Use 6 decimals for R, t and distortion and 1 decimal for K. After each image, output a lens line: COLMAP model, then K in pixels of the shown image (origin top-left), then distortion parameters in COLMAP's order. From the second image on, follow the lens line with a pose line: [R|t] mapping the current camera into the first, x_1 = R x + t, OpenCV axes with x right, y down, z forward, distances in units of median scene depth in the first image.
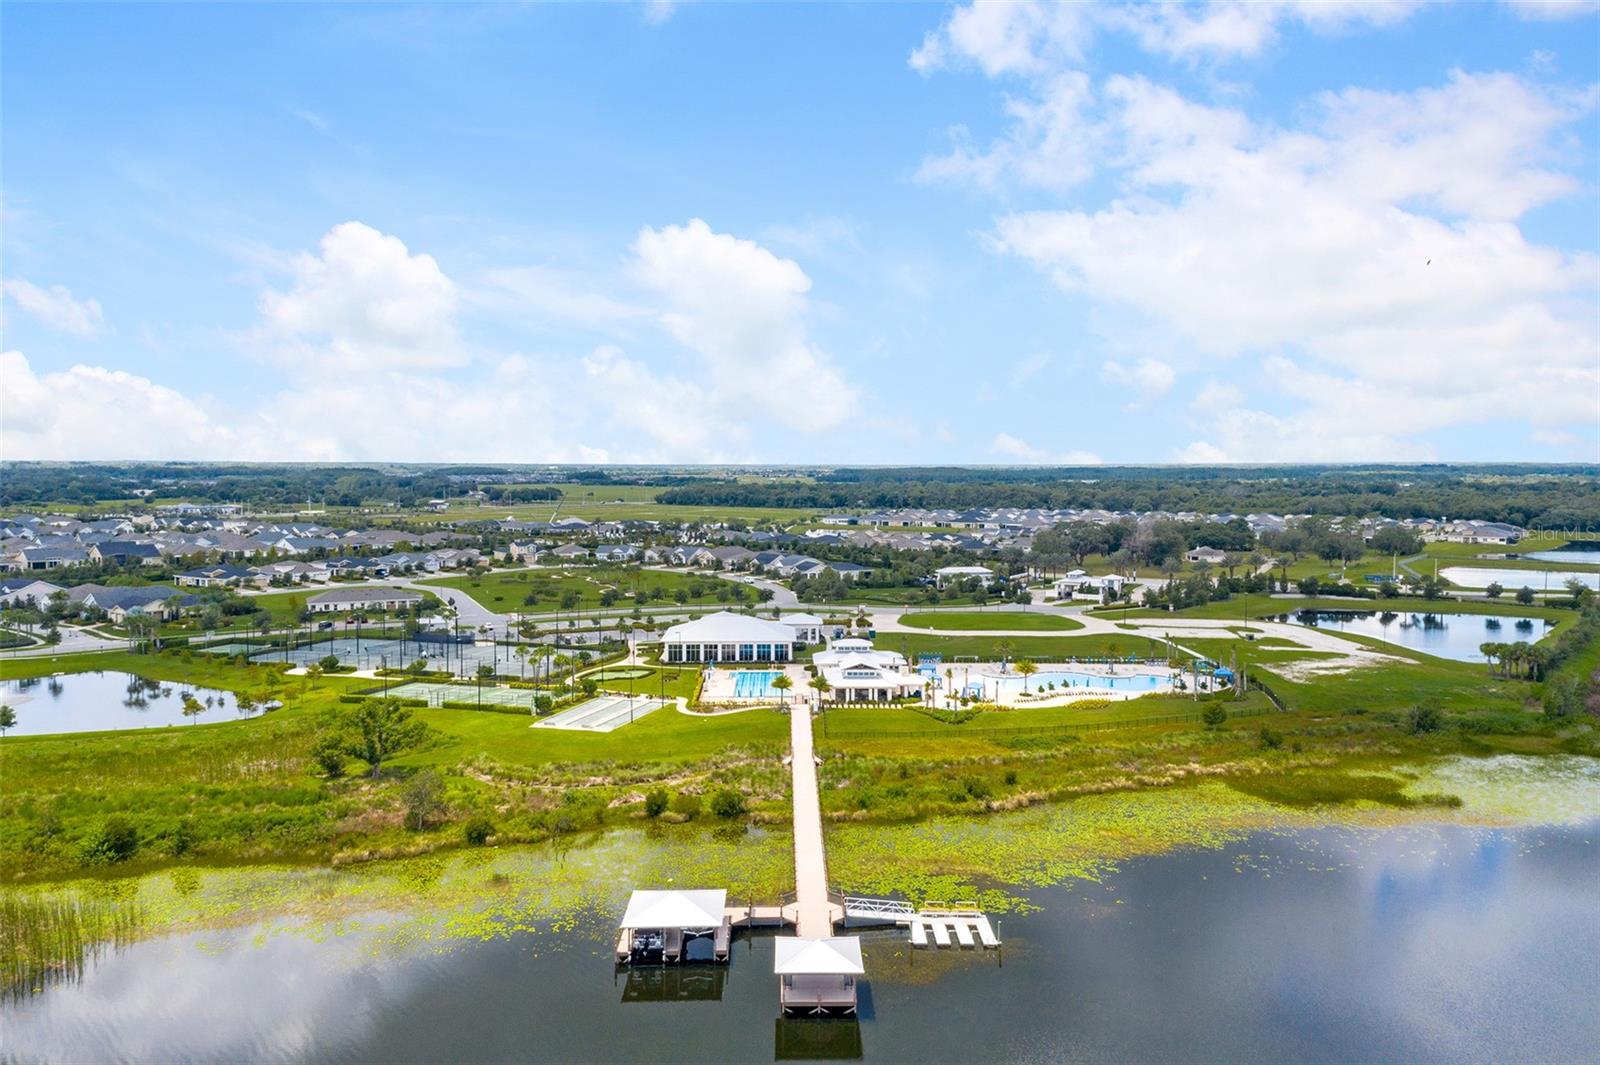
lens RADIAL K [[1225.3, 0, 800.4], [0, 1225.3, 545.2], [0, 0, 1]] dist [0.240118, -0.304463]
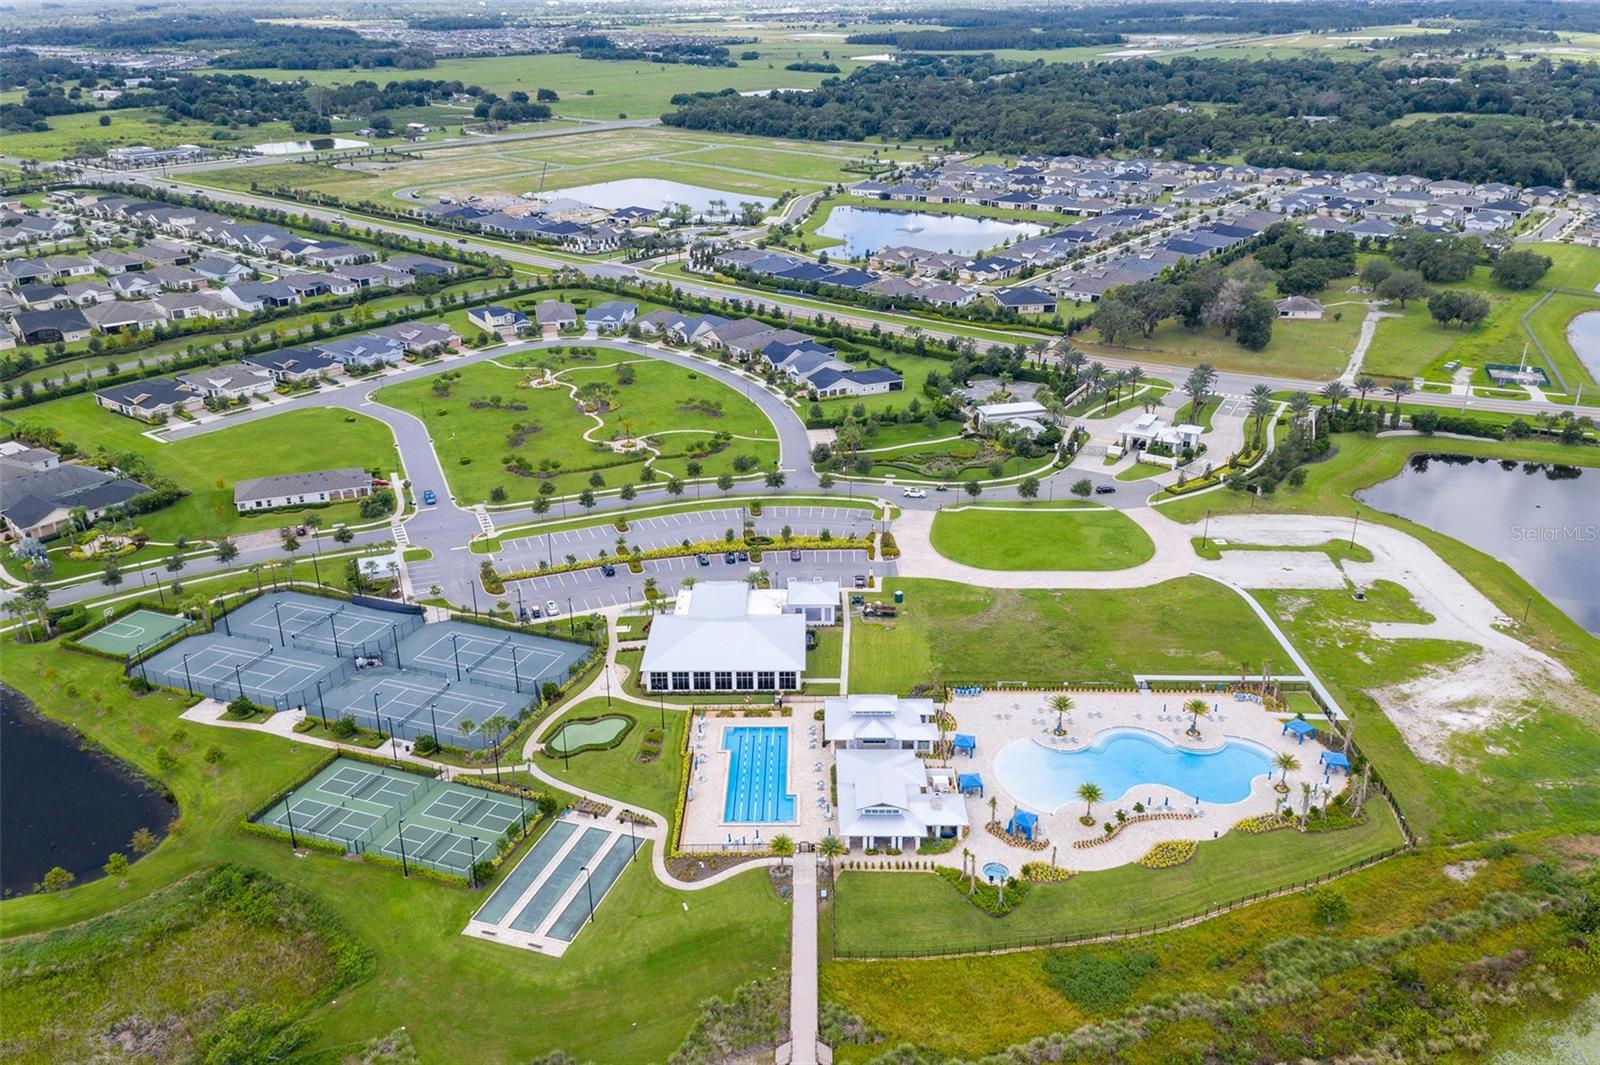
lens RADIAL K [[1225.3, 0, 800.4], [0, 1225.3, 545.2], [0, 0, 1]] dist [0.240118, -0.304463]
pose [[0.999725, 0.002541, -0.023326, 0.013228], [0.005670, 0.938502, 0.345228, -0.303664], [0.022768, -0.345266, 0.938229, 0.274728]]
